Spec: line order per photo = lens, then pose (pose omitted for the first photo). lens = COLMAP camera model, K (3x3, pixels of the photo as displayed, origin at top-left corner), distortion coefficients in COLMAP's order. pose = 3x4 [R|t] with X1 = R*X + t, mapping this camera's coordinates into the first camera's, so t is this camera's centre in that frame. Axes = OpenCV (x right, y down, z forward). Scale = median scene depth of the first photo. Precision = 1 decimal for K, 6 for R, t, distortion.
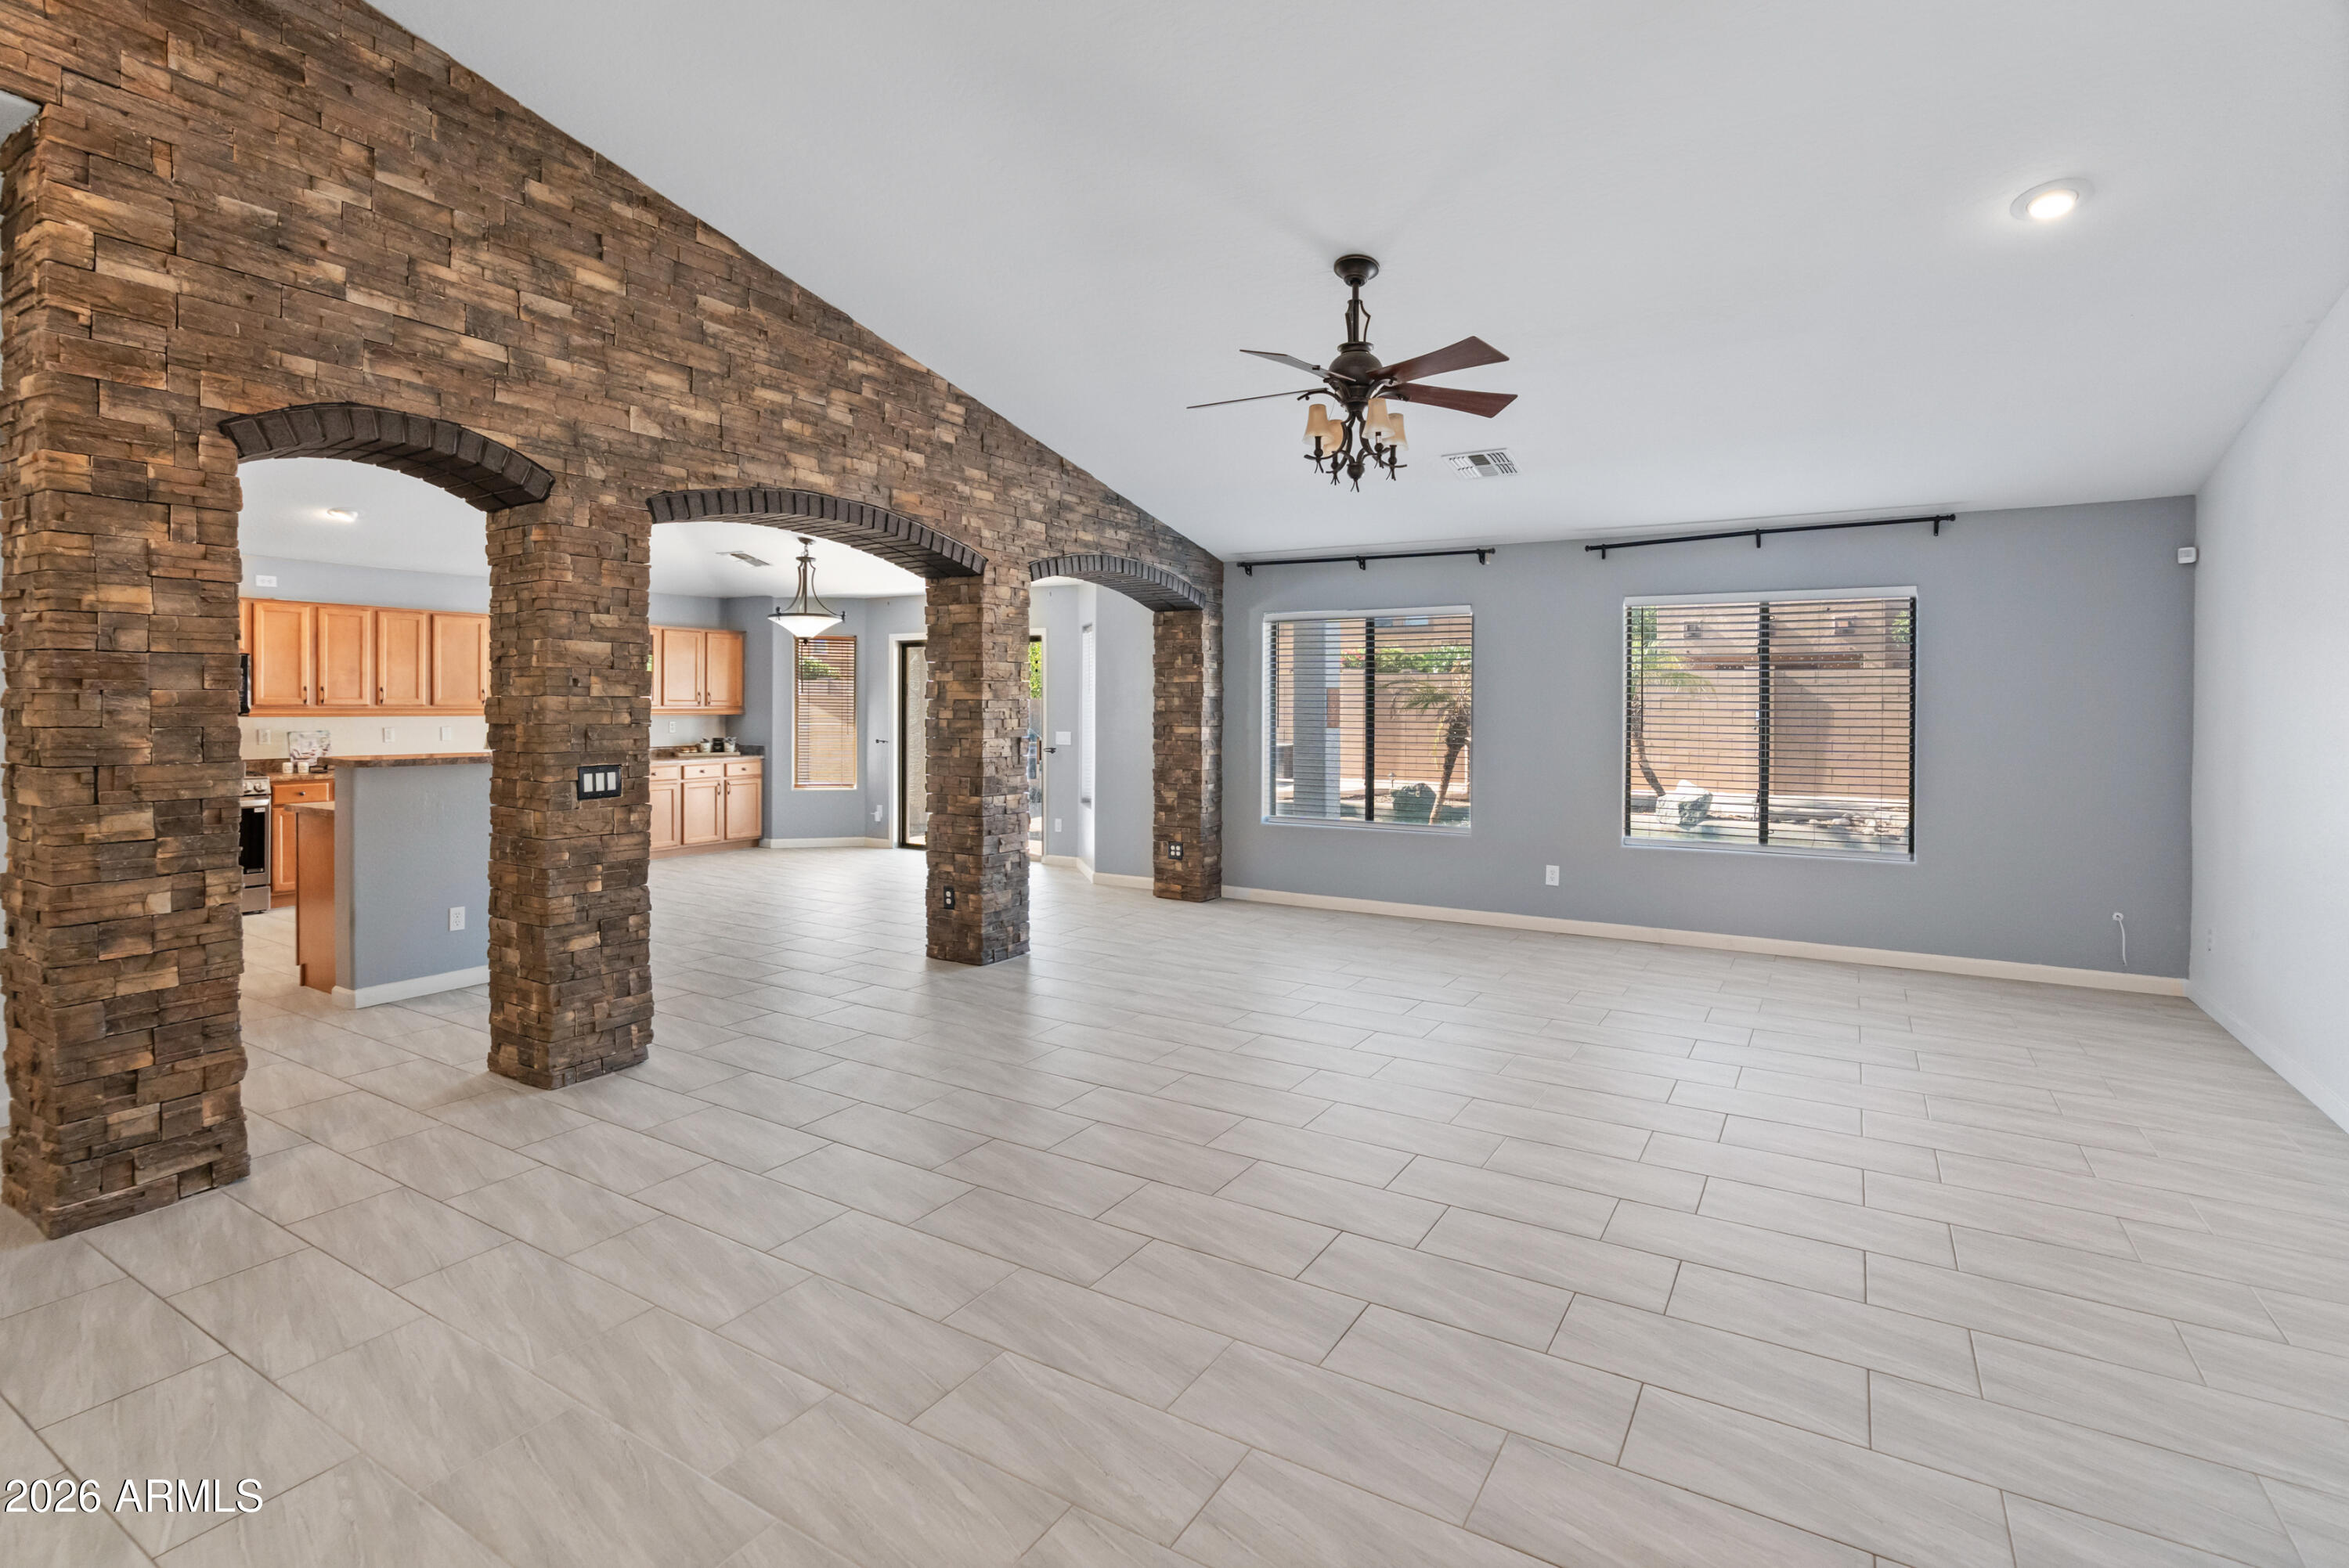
lens RADIAL K [[1114.3, 0, 1171.8], [0, 1114.3, 709.1], [0, 0, 1]] dist [-0.039075, 0.020589]
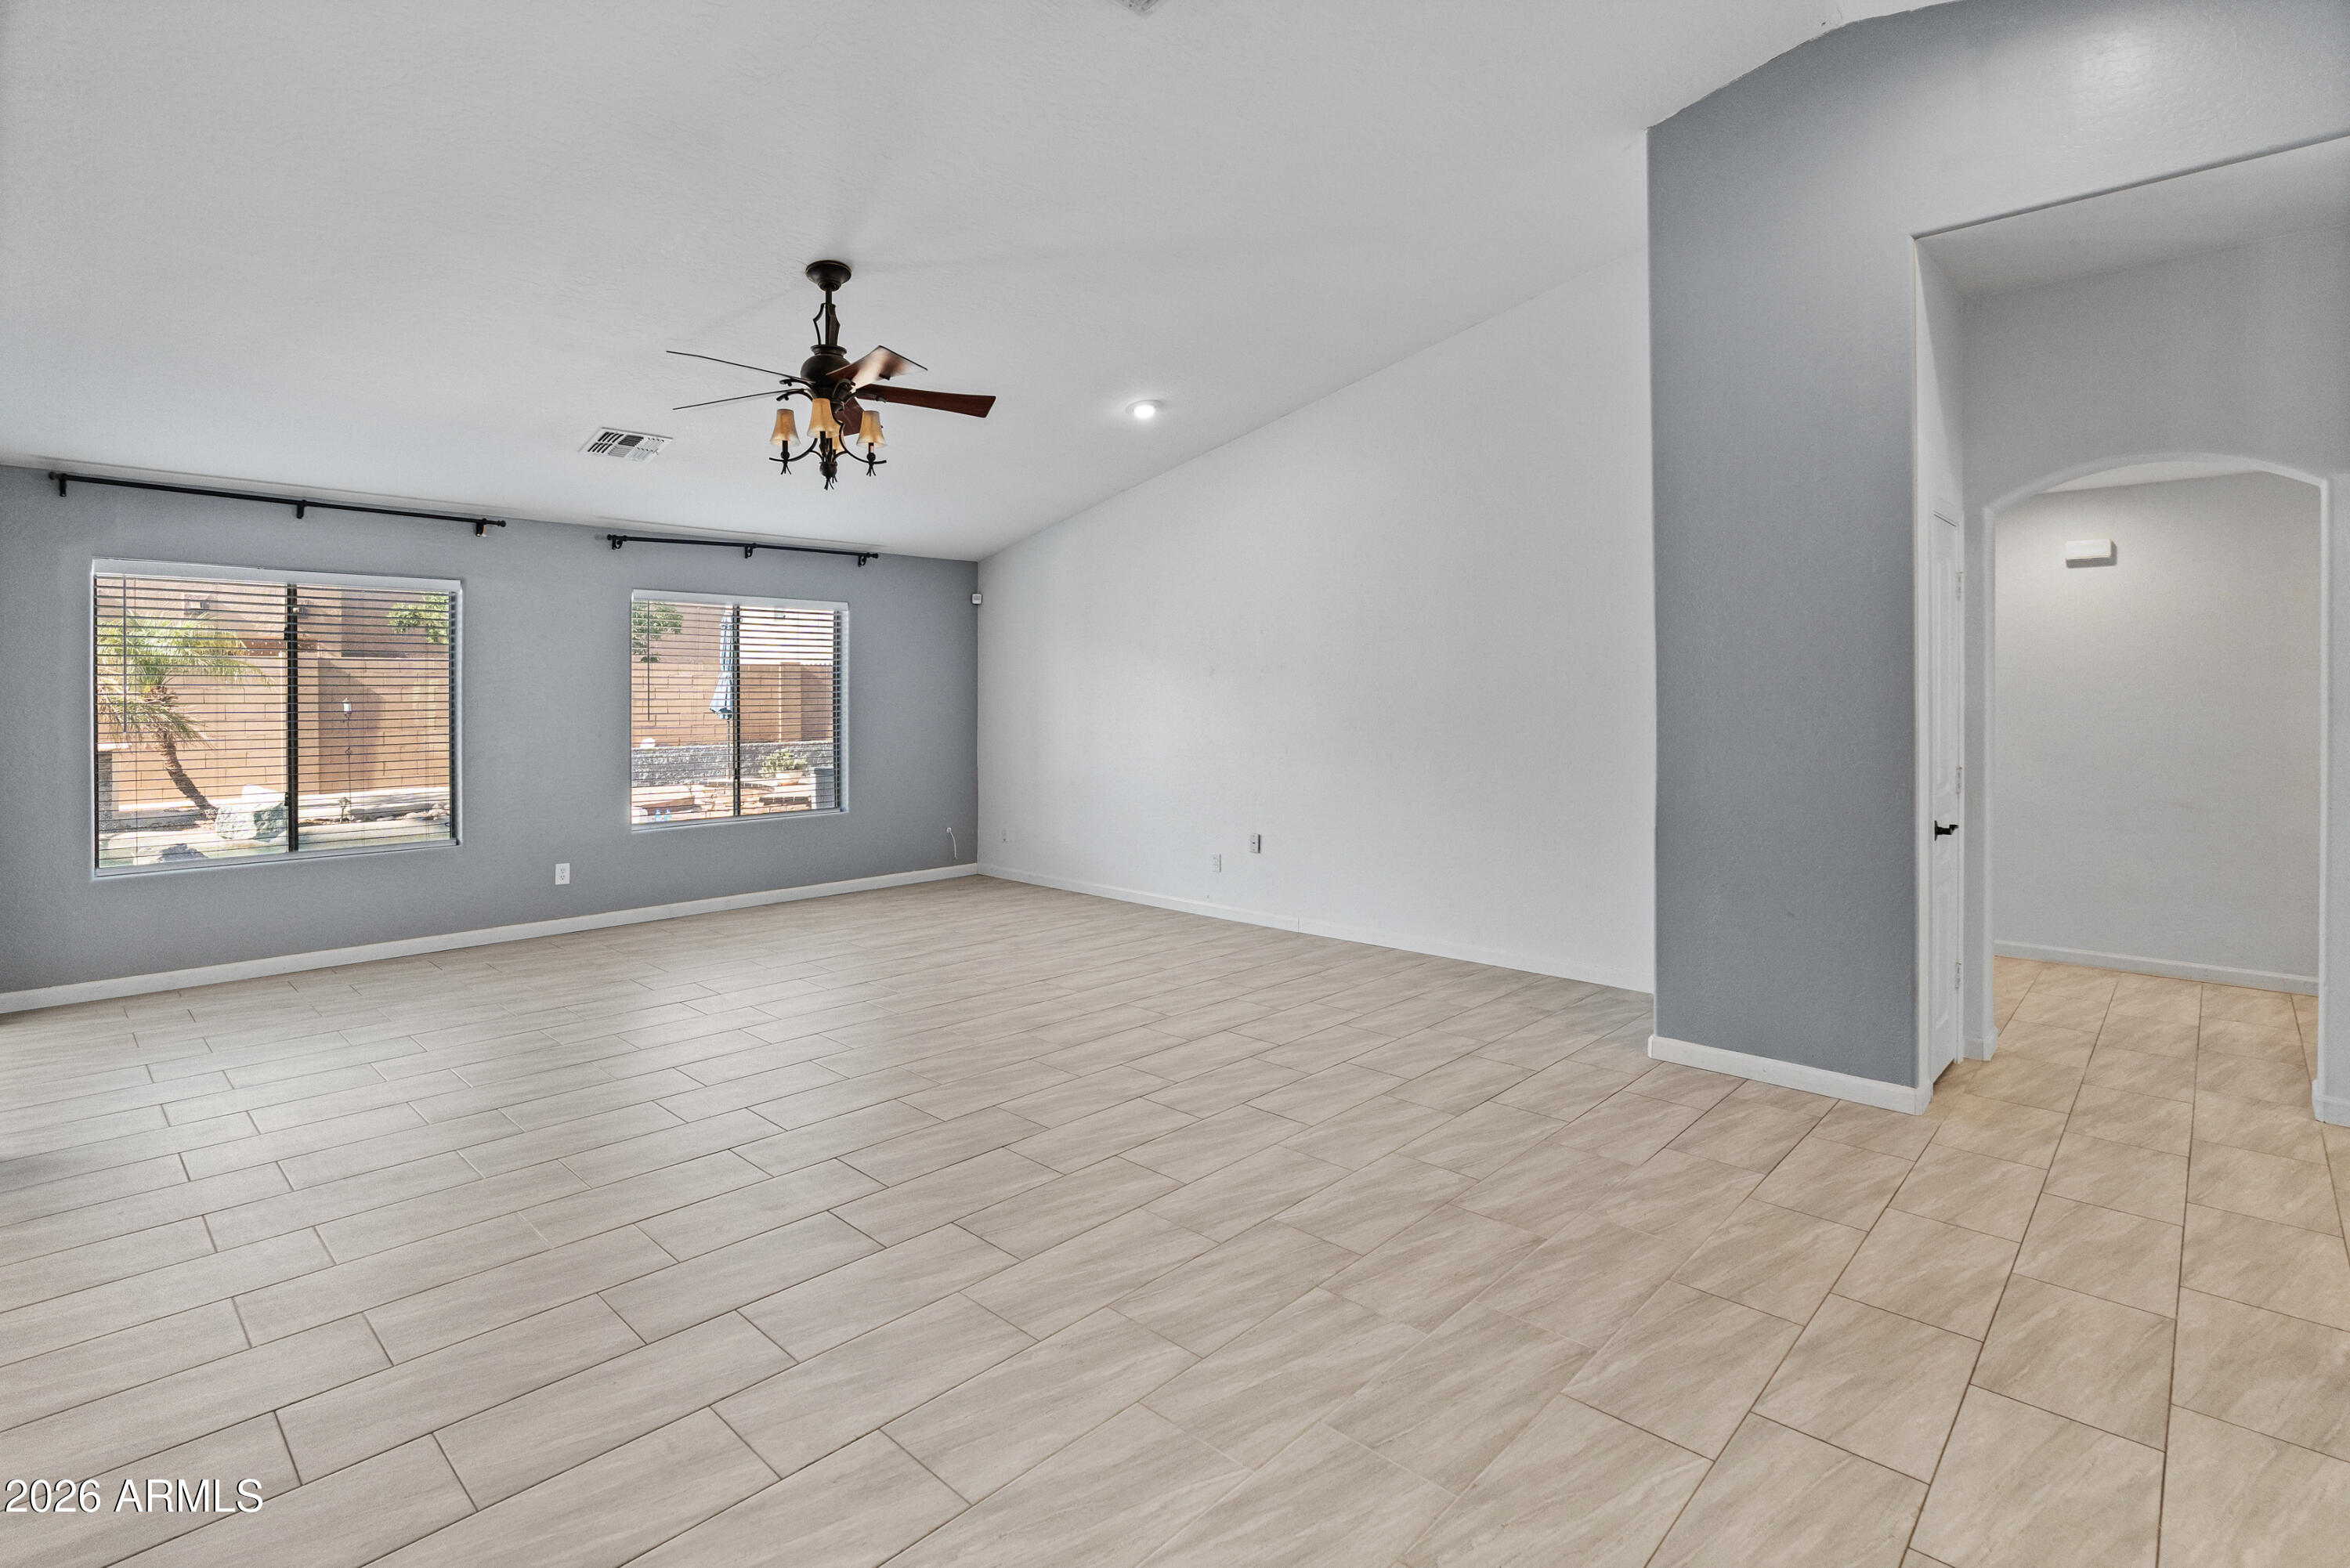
lens RADIAL K [[1114.8, 0, 1172.3], [0, 1114.8, 709.1], [0, 0, 1]] dist [-0.039075, 0.020589]
pose [[0.219642, -0.019806, 0.975380, -1.319587], [0.011653, 0.999776, 0.017677, -0.010394], [-0.975511, 0.007484, 0.219823, 0.799484]]
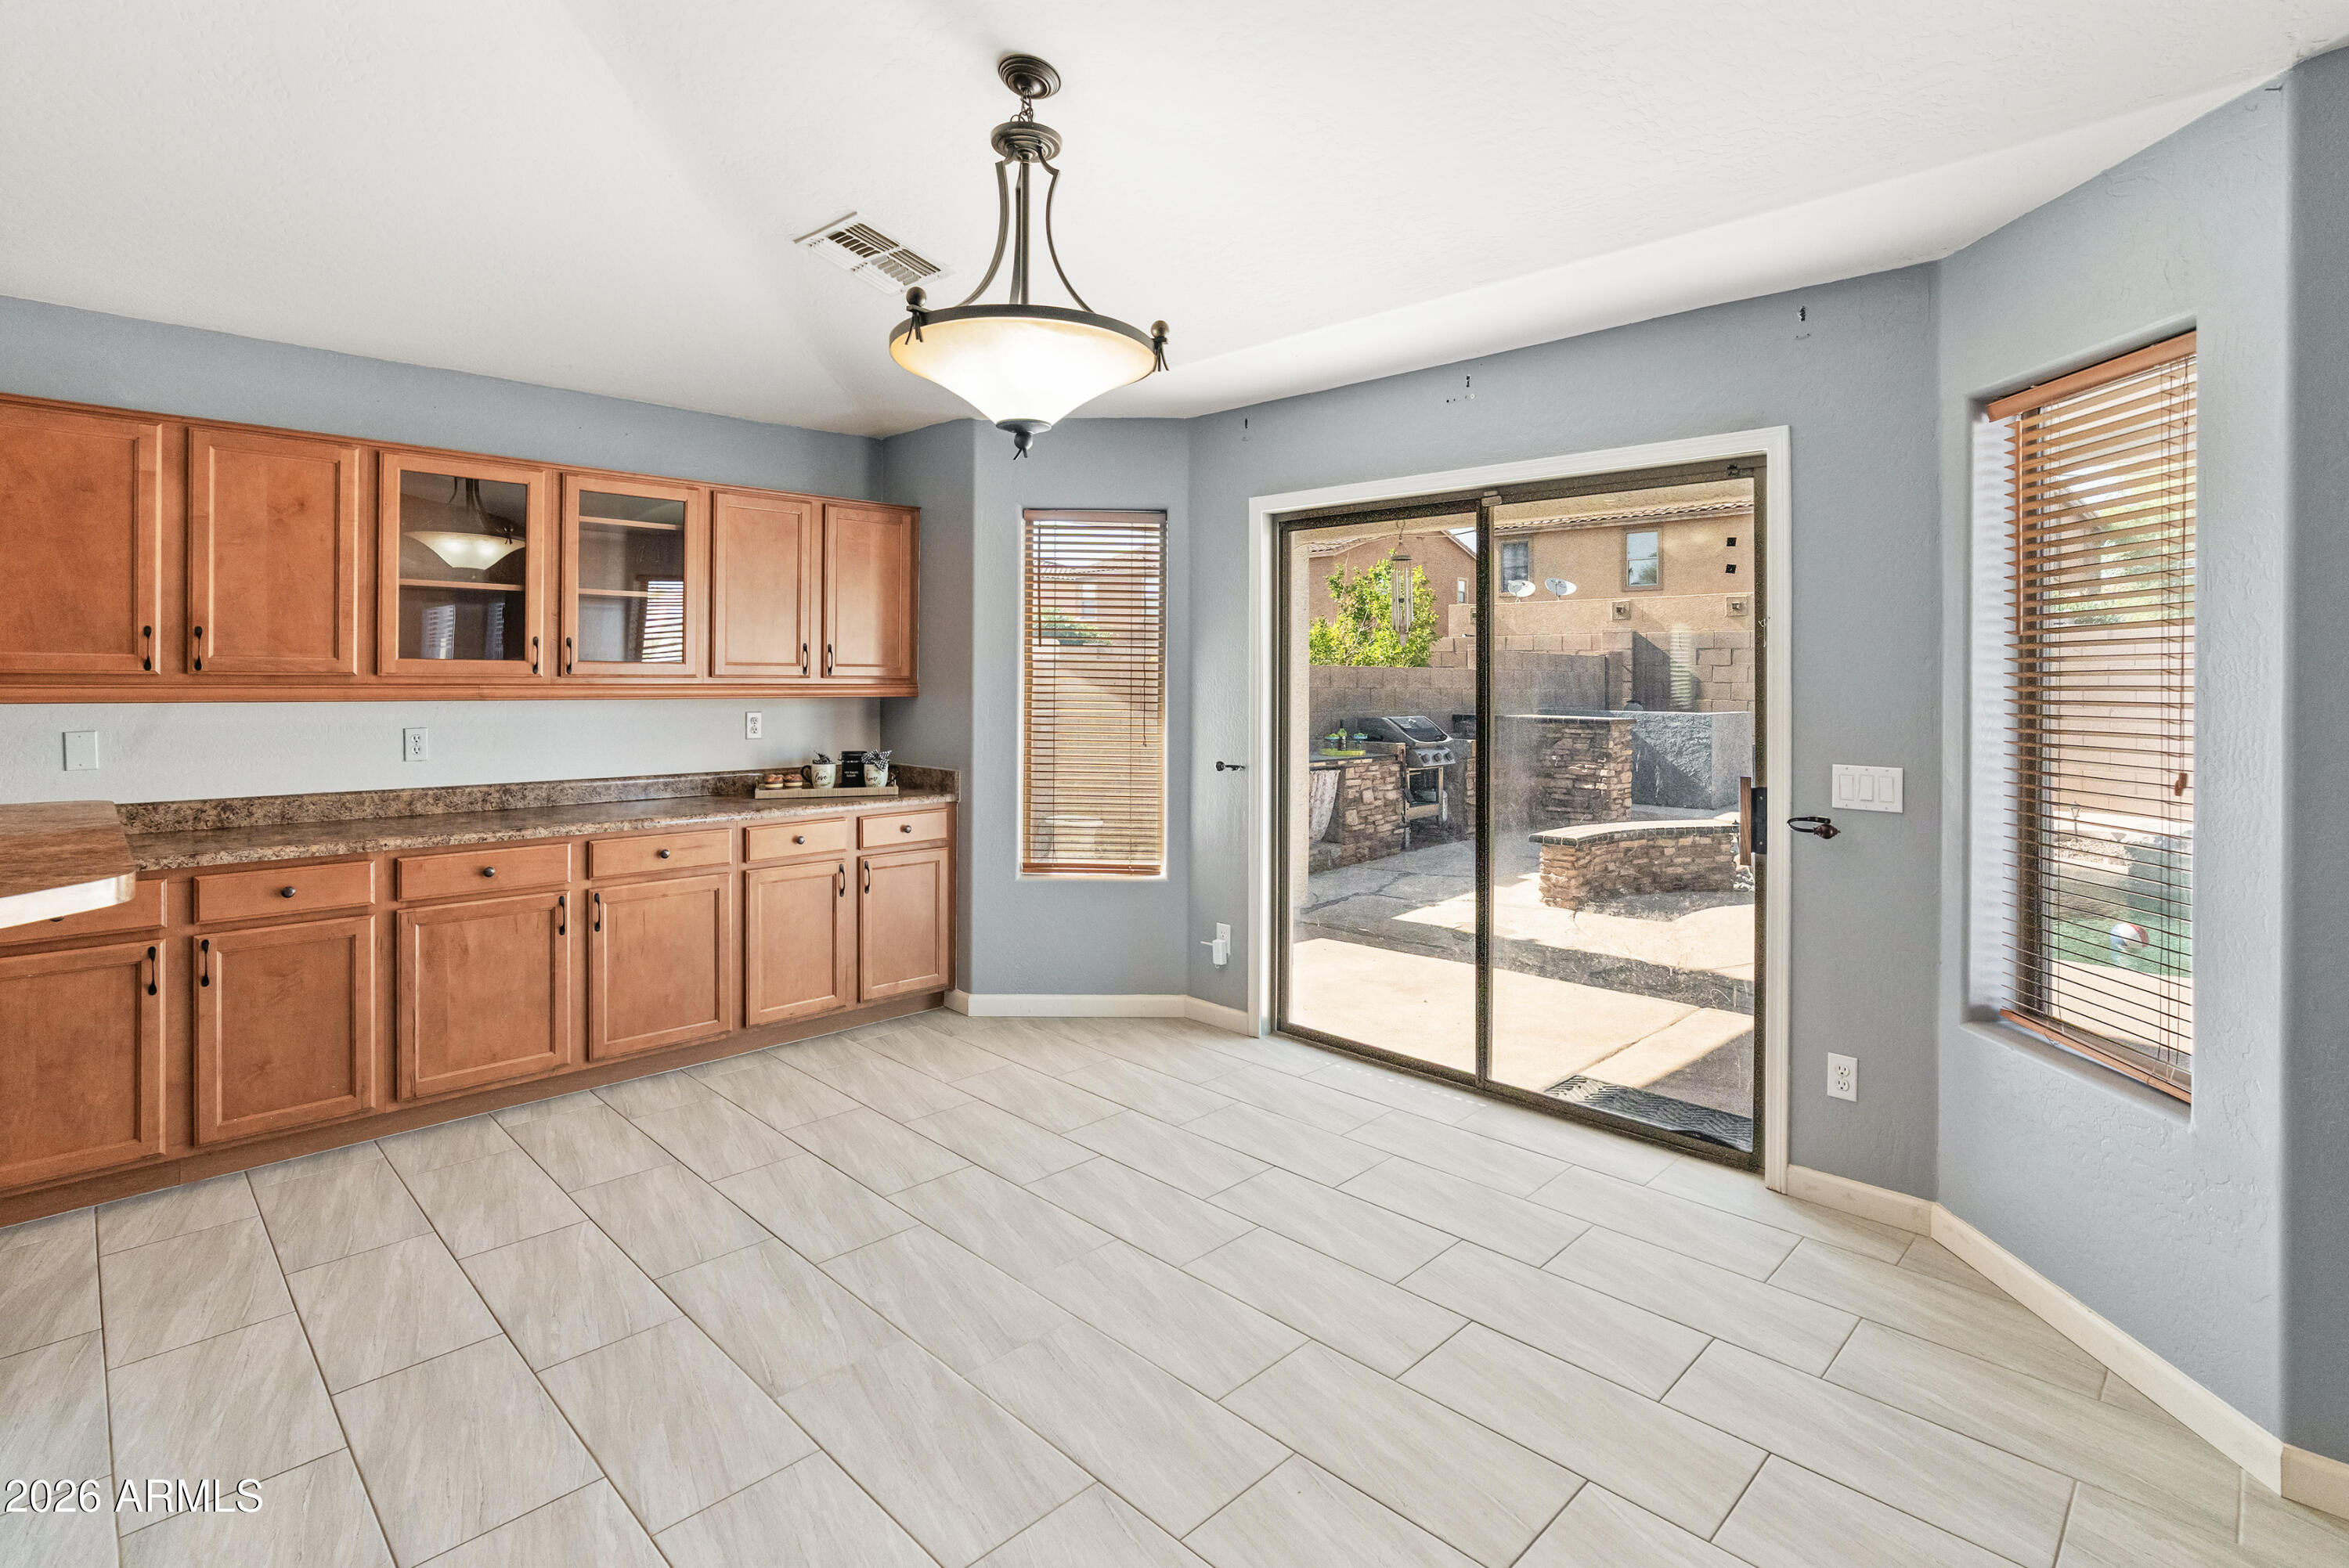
lens RADIAL K [[1131.4, 0, 1160.1], [0, 1131.4, 671.0], [0, 0, 1]] dist [-0.001733, 0.000619]
pose [[0.970885, 0.001106, -0.239543, -0.043338], [-0.002779, 0.999974, -0.006644, -0.000598], [0.239529, 0.007116, 0.970863, 0.137973]]
